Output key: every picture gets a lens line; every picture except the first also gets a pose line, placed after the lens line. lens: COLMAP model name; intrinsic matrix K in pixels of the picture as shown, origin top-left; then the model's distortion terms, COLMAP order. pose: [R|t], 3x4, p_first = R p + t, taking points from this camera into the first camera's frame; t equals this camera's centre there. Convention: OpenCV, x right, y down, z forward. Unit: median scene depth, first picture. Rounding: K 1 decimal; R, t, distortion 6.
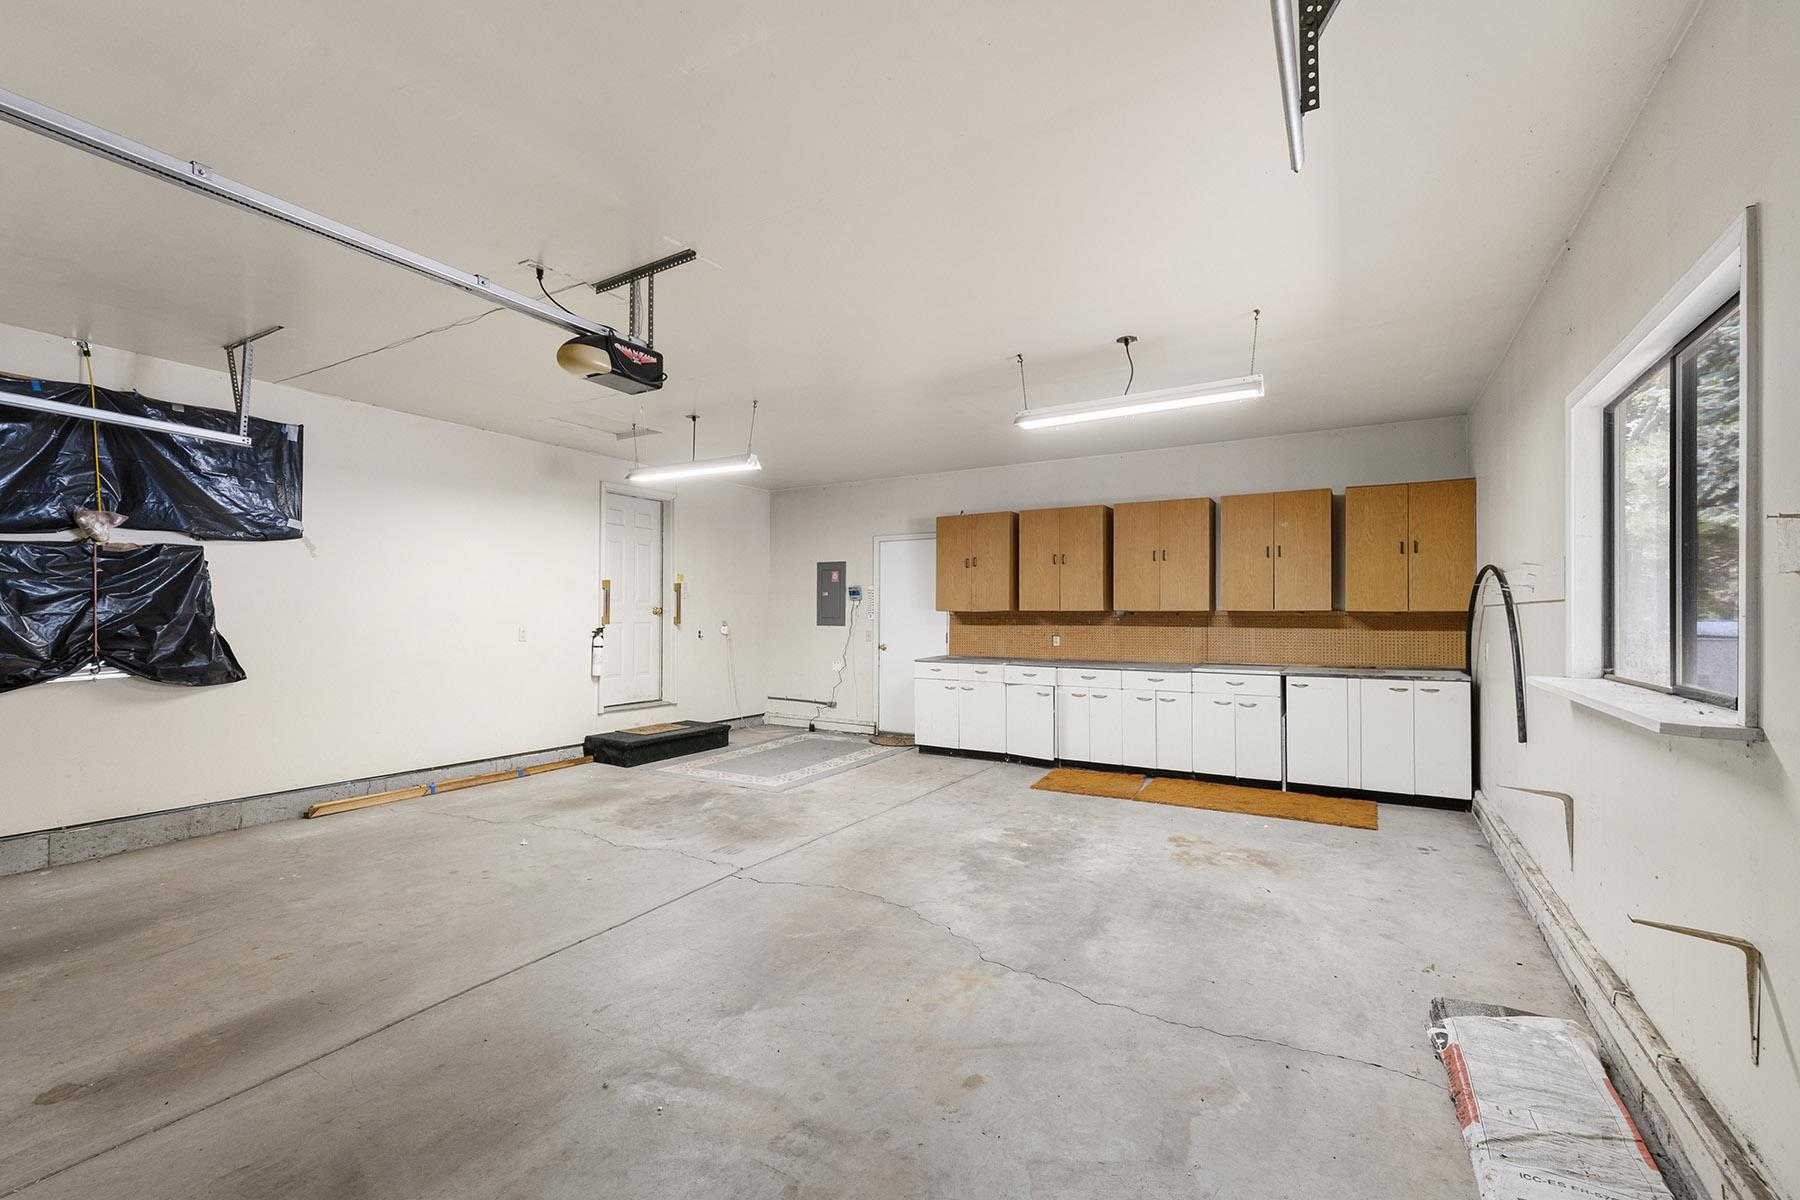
lens RADIAL K [[767.2, 0, 903.2], [0, 767.2, 606.6], [0, 0, 1]] dist [0.006616, -0.000175]
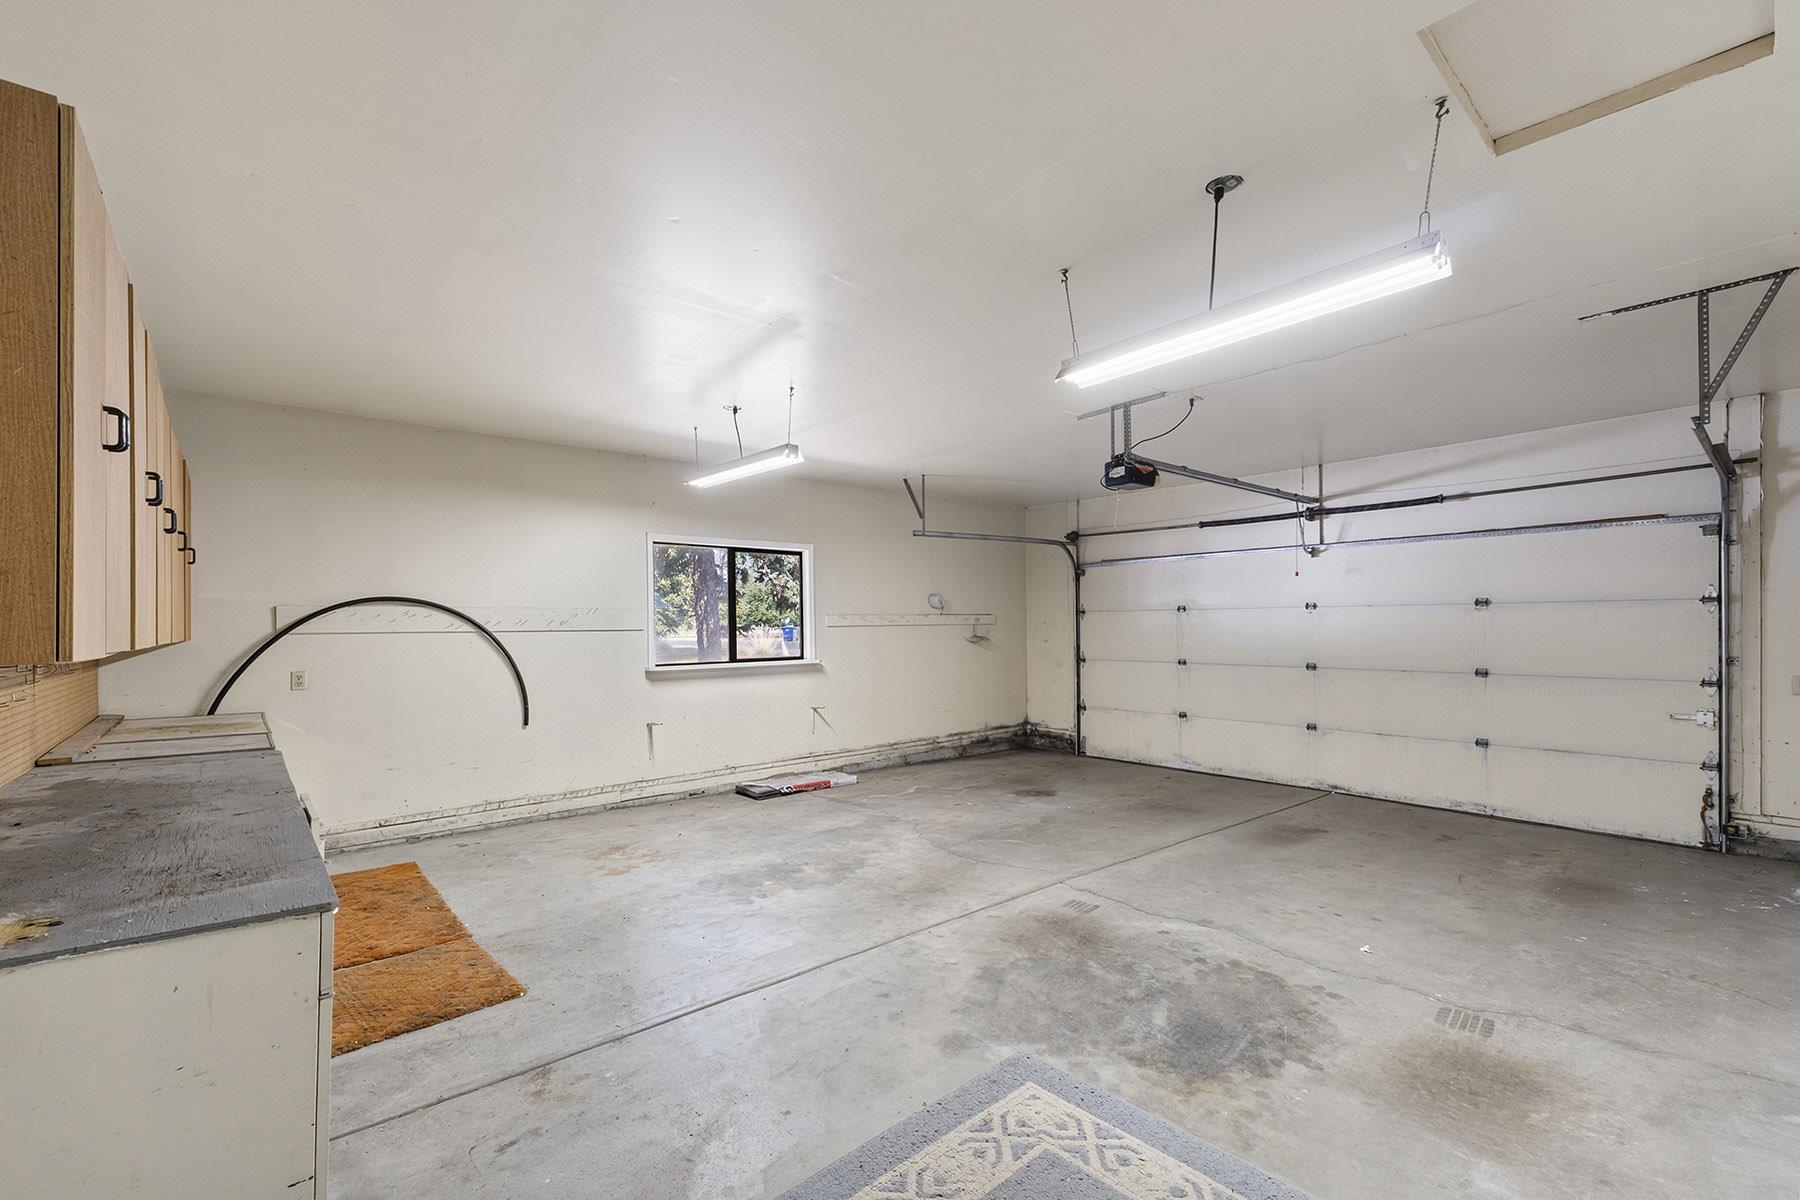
lens RADIAL K [[767.2, 0, 902.4], [0, 767.2, 617.0], [0, 0, 1]] dist [0.006616, -0.000175]
pose [[-0.946508, 0.007441, 0.322594, -0.323980], [0.001077, 0.999801, -0.019903, -0.001488], [-0.322678, -0.018490, -0.946328, 1.935863]]
